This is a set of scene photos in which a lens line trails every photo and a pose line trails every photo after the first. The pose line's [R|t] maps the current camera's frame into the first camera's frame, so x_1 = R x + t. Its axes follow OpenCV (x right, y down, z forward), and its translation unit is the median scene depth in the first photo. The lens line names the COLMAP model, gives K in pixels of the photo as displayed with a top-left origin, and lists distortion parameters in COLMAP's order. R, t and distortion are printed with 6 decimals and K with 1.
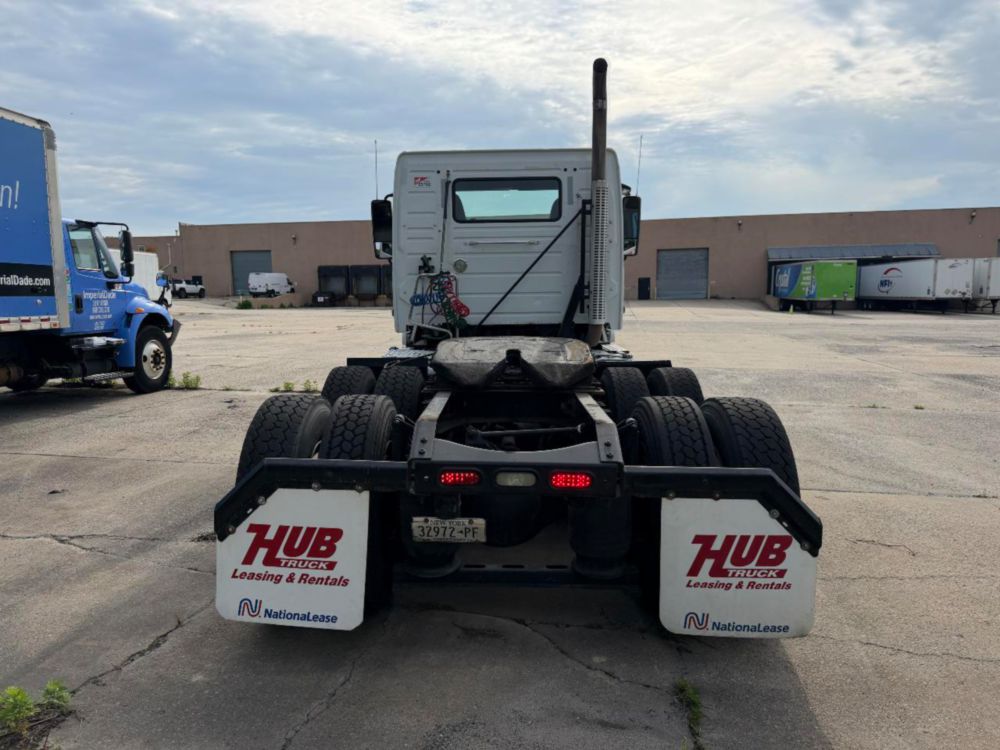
lens RADIAL K [[699.3, 0, 499.7], [0, 699.3, 401.6], [0, 0, 1]] dist [0.039997, -0.043598]
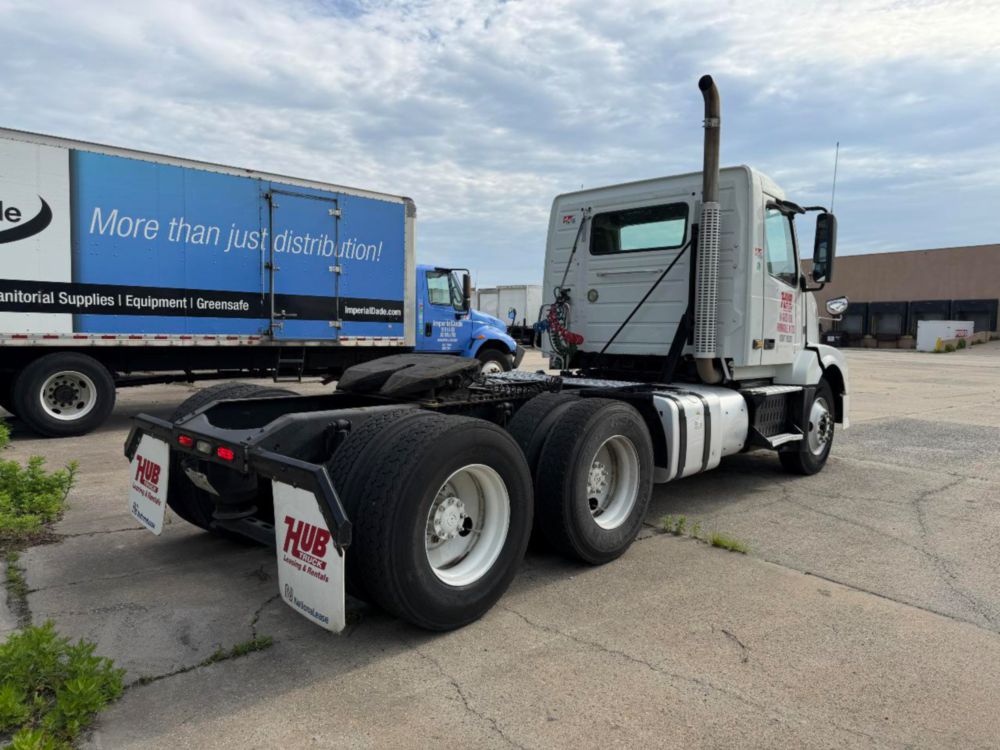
lens RADIAL K [[715.6, 0, 496.2], [0, 715.6, 381.7], [0, 0, 1]] dist [0.001579, -0.006554]
pose [[0.739925, 0.069152, -0.669125, 0.565037], [-0.124725, 0.991558, -0.035449, -0.013671], [0.661025, 0.109686, 0.742304, 0.138569]]
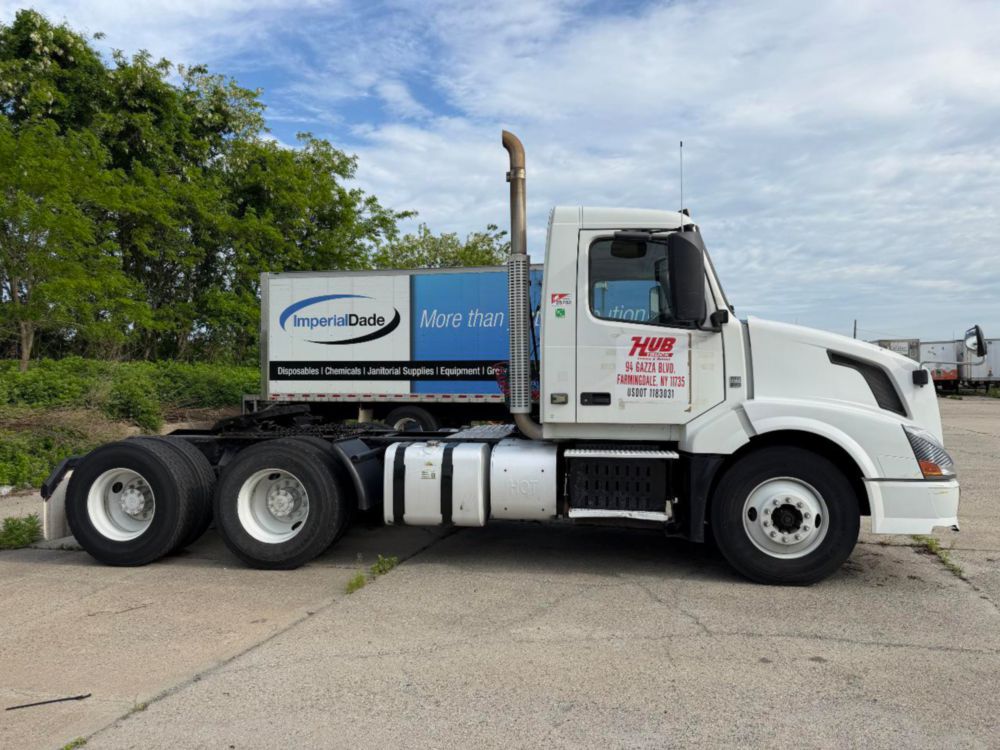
lens RADIAL K [[704.5, 0, 503.8], [0, 704.5, 377.7], [0, 0, 1]] dist [0.072707, -0.104440]
pose [[-0.149618, -0.002921, -0.988740, 1.017986], [-0.148537, 0.988713, 0.019556, -0.173032], [0.977523, 0.149791, -0.148363, 1.131743]]
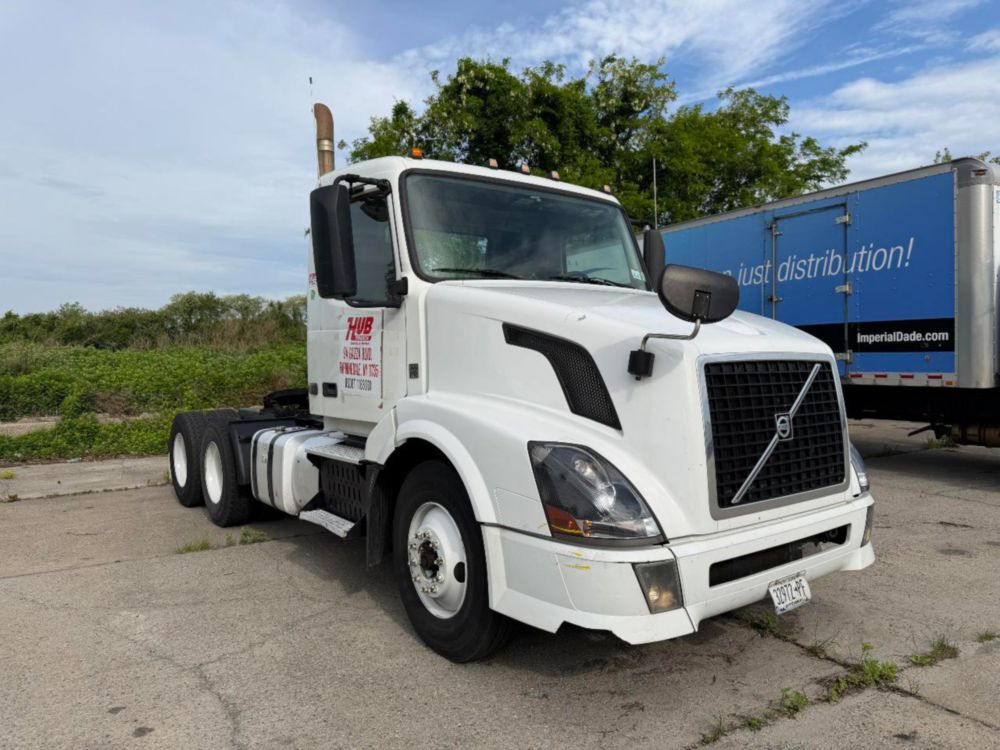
lens RADIAL K [[707.2, 0, 500.0], [0, 707.2, 375.0], [0, 0, 1]] dist [0.043463, -0.038818]
pose [[-0.809332, 0.037710, -0.586139, 0.469755], [-0.063555, 0.986455, 0.151220, -0.286964], [0.583902, 0.159639, -0.795973, 1.809649]]
